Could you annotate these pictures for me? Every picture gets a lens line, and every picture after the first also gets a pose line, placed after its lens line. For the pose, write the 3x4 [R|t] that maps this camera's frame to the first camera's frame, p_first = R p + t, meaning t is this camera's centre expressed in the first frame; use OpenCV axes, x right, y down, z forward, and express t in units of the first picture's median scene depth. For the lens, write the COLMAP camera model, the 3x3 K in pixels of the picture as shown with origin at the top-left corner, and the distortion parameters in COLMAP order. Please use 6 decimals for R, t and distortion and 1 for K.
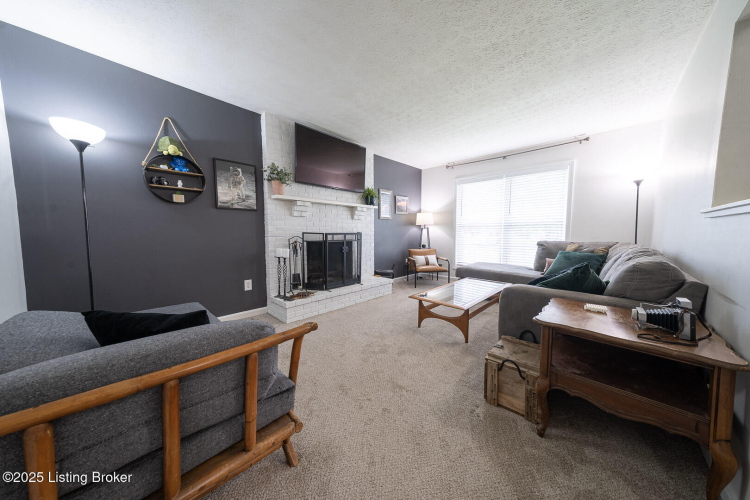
lens RADIAL K [[246.5, 0, 371.5], [0, 246.5, 249.6], [0, 0, 1]] dist [0.021215, 0.000064]
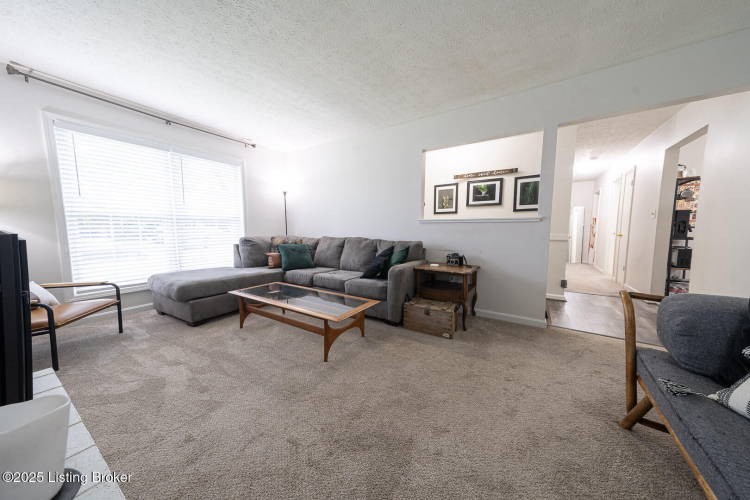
lens RADIAL K [[246.5, 0, 372.4], [0, 246.5, 249.1], [0, 0, 1]] dist [0.021215, 0.000064]
pose [[-0.181712, -0.082612, 0.979876, -0.353235], [0.064452, 0.993322, 0.095698, -0.047076], [-0.981237, 0.080545, -0.175174, 0.666088]]
